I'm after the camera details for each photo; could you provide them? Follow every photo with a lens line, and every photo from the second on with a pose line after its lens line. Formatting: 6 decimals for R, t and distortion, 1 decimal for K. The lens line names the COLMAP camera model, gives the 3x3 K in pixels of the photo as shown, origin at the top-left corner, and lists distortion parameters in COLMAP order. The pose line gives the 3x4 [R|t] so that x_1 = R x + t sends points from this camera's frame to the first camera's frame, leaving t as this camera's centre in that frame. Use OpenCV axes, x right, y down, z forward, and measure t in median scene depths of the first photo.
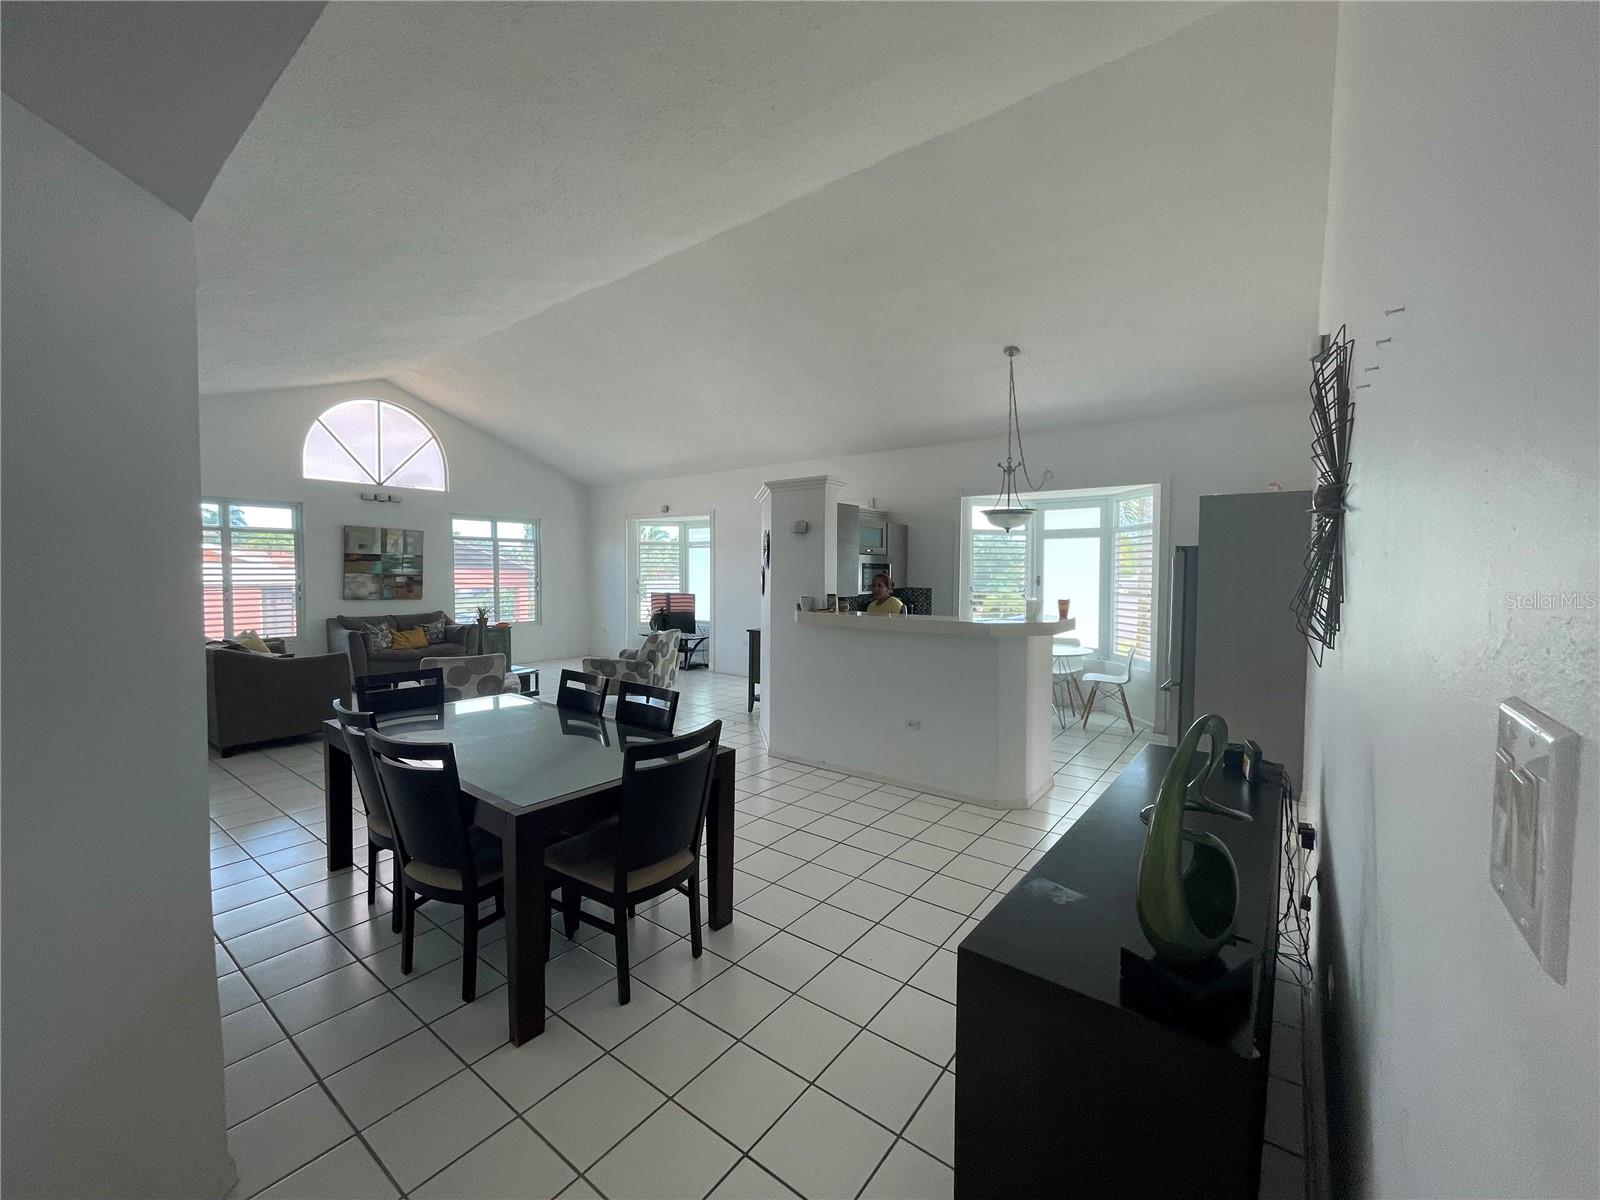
lens RADIAL K [[647.1, 0, 799.1], [0, 647.1, 600.0], [0, 0, 1]] dist [-0.001245, -0.000442]
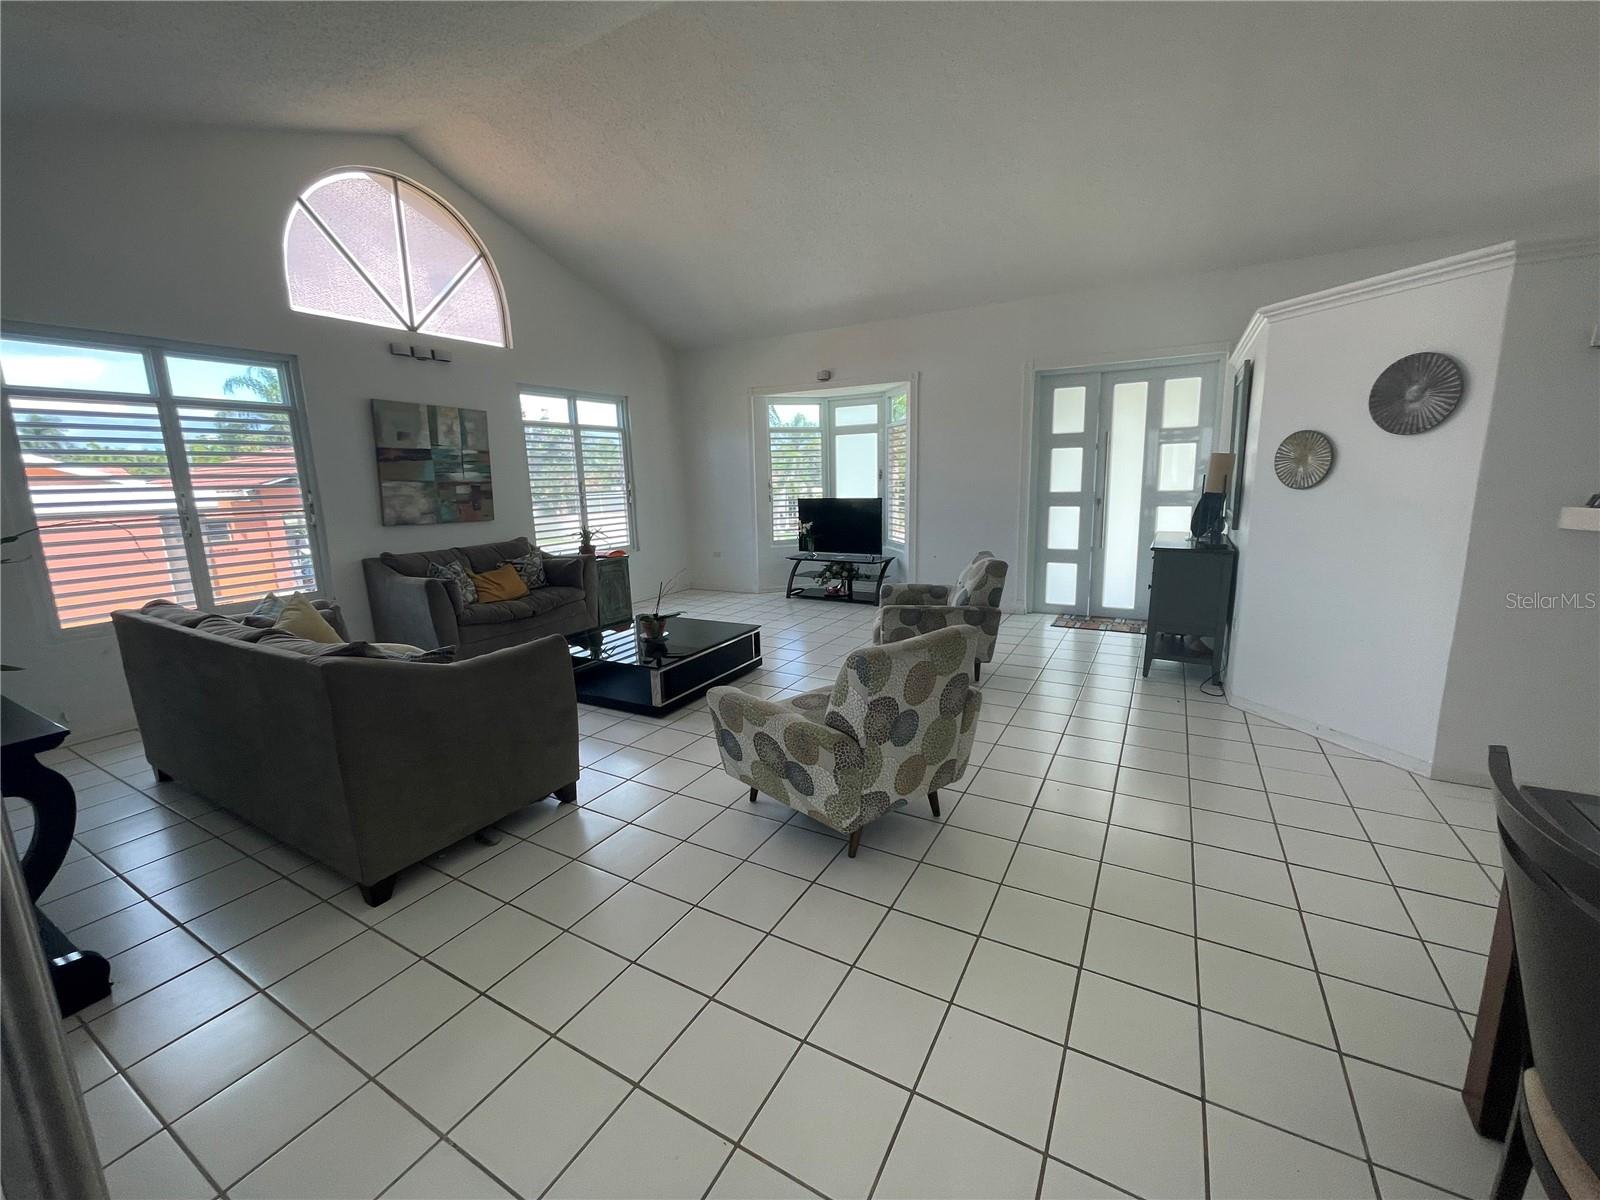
lens RADIAL K [[647.1, 0, 802.3], [0, 647.1, 592.5], [0, 0, 1]] dist [-0.001245, -0.000442]
pose [[0.989316, -0.055020, 0.135003, -0.378832], [0.036703, 0.990220, 0.134598, -0.005650], [-0.141089, -0.128205, 0.981661, 0.324599]]
